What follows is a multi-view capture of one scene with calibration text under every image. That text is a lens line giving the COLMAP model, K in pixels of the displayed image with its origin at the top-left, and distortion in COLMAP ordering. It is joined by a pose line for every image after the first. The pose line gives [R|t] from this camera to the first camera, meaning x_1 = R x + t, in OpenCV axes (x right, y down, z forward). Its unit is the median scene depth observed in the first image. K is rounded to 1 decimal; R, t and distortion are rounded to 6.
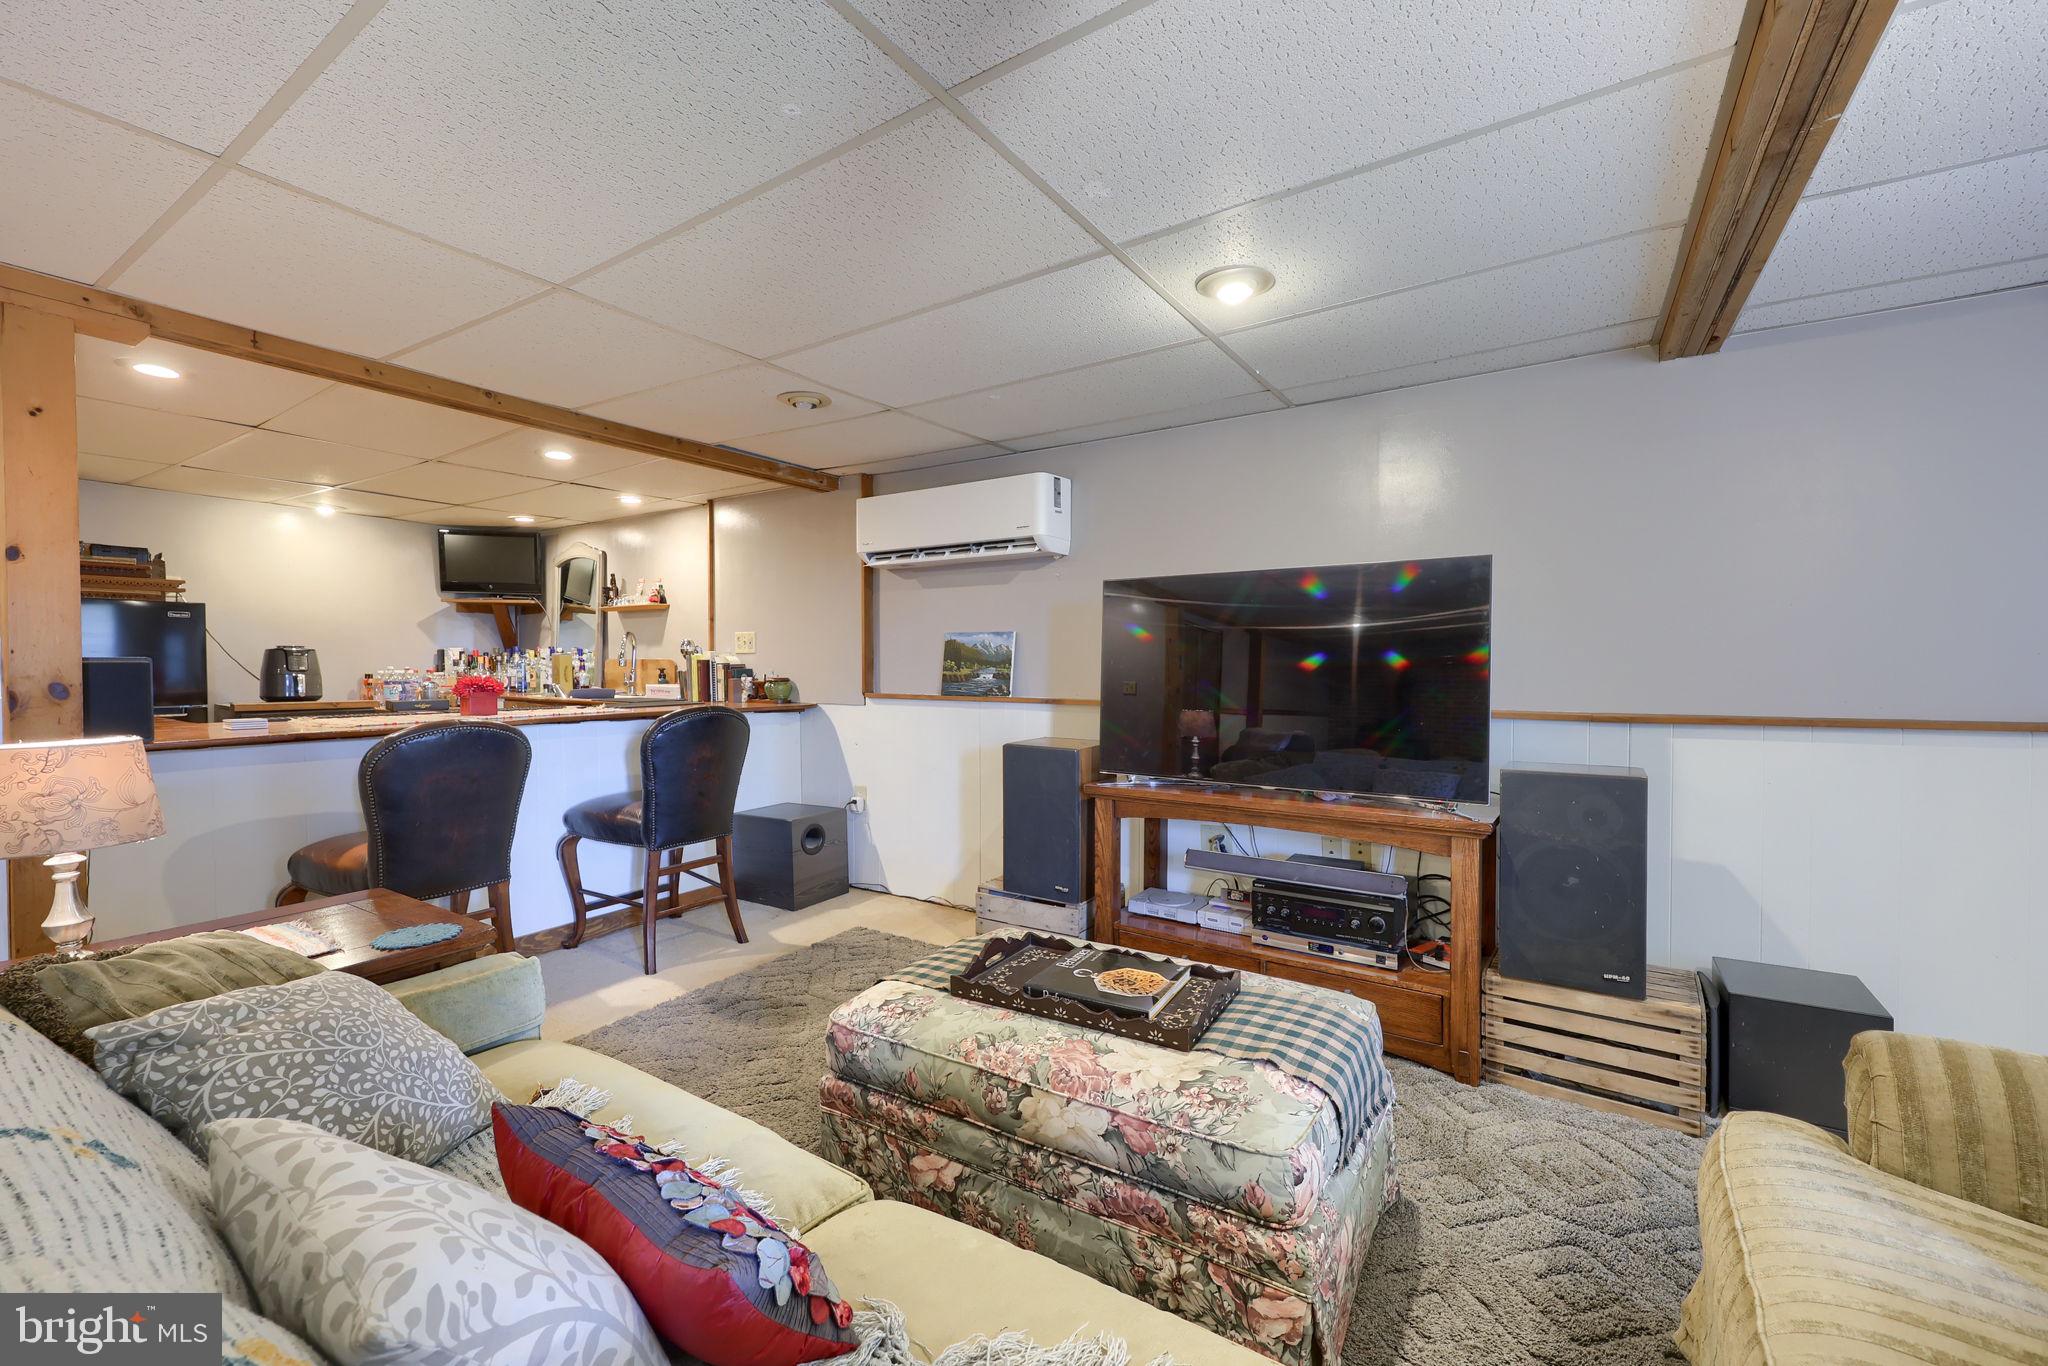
lens RADIAL K [[833.6, 0, 1018.7], [0, 833.6, 683.6], [0, 0, 1]] dist [-0.011582, 0.000117]
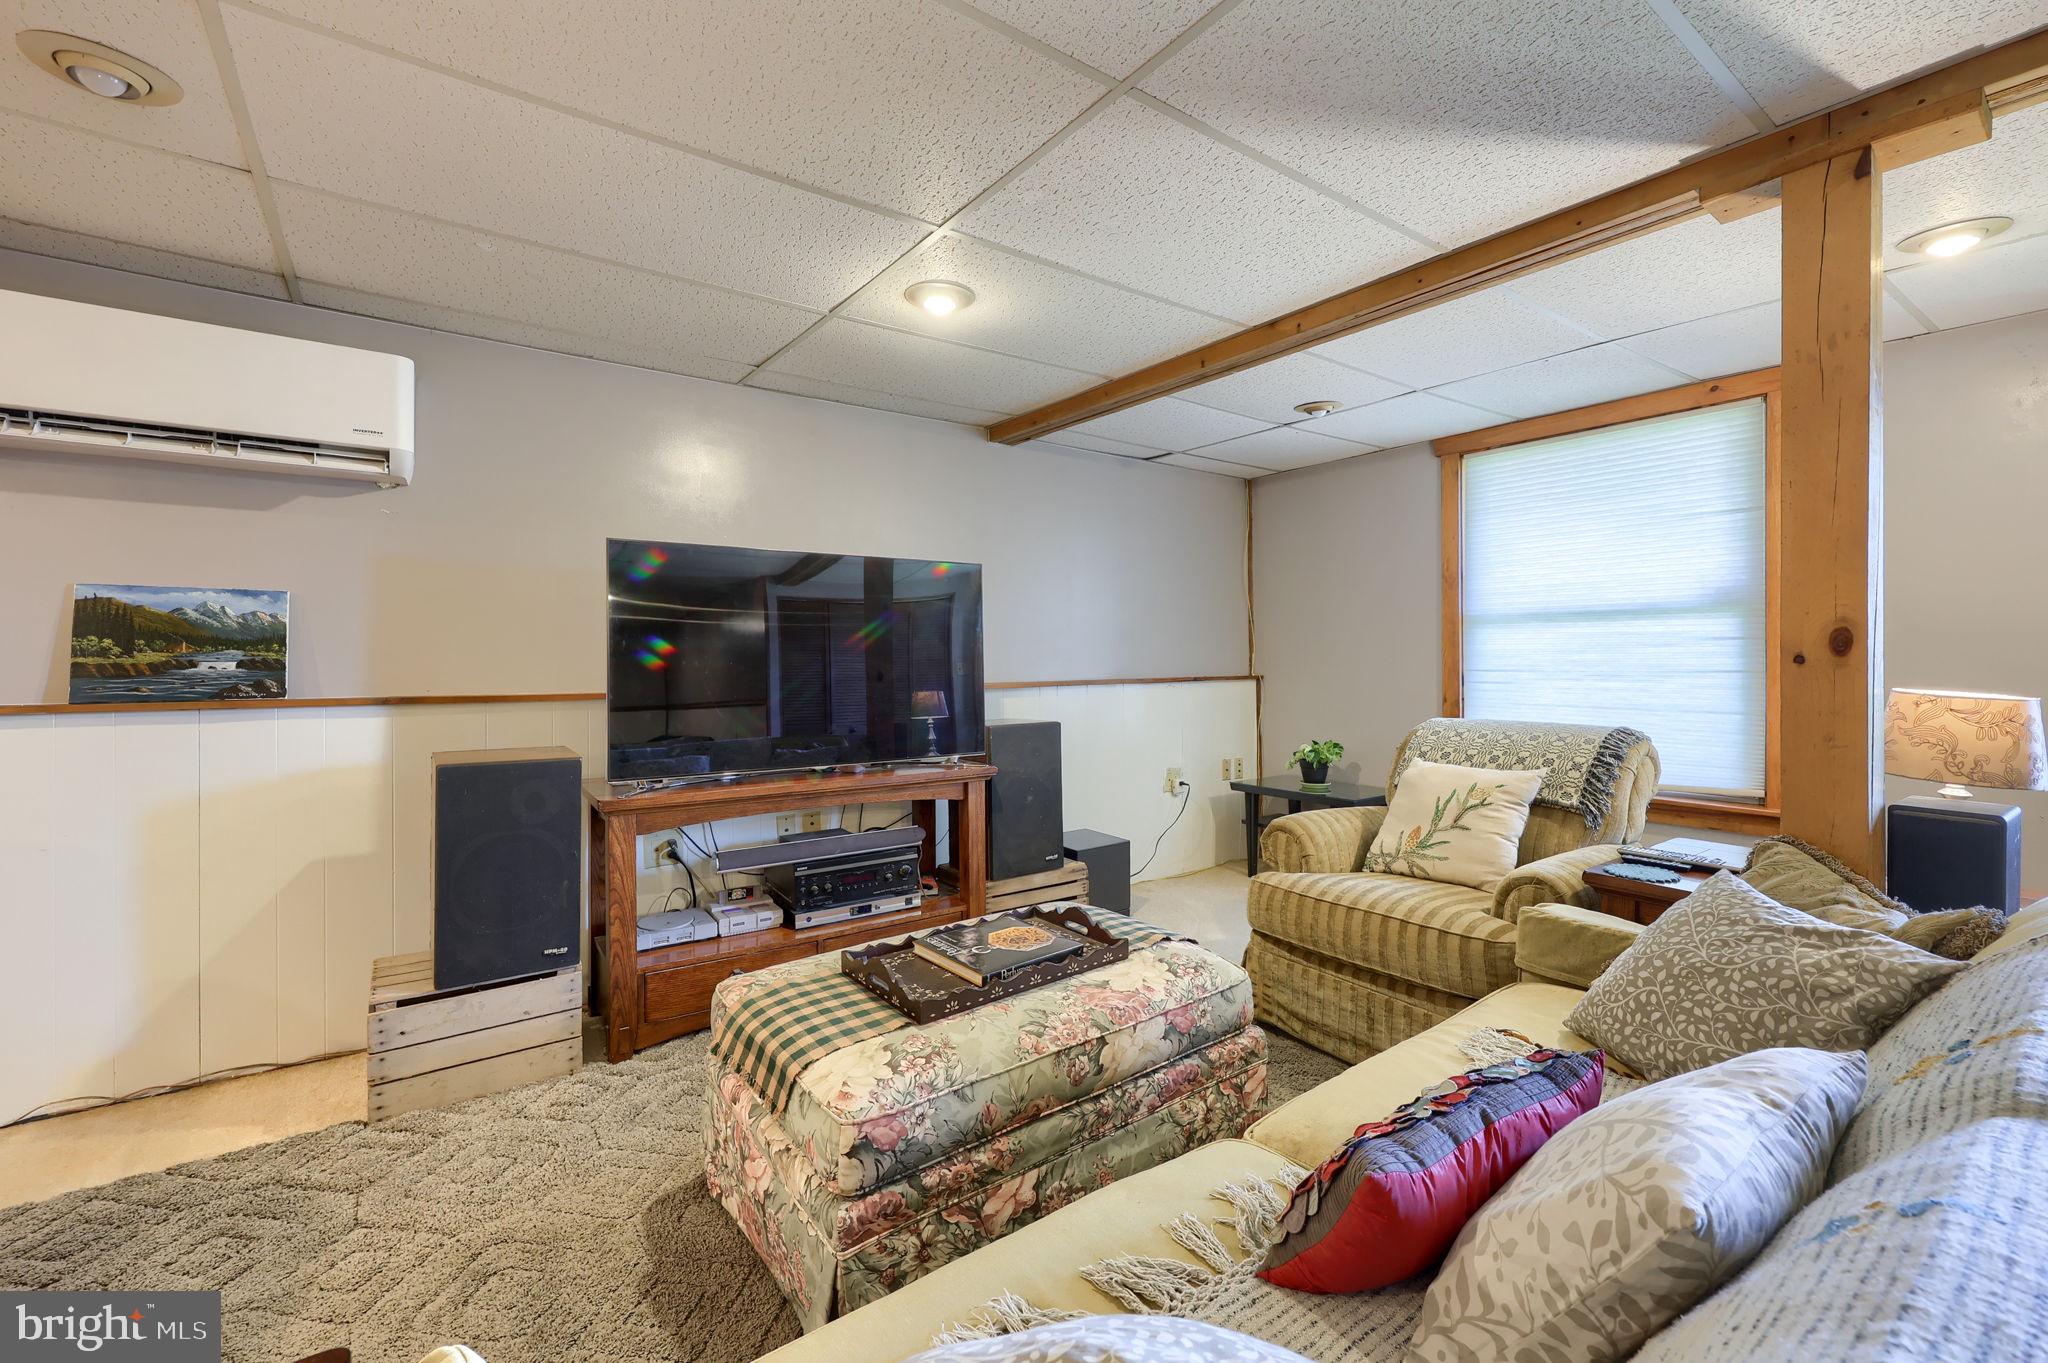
lens RADIAL K [[864.9, 0, 1021.4], [0, 864.9, 662.2], [0, 0, 1]] dist [0.000183, 0.000225]
pose [[0.344855, -0.008063, 0.938621, -0.907653], [0.021430, 0.999770, 0.000714, 0.001491], [-0.938411, 0.019868, 0.344949, 0.605464]]
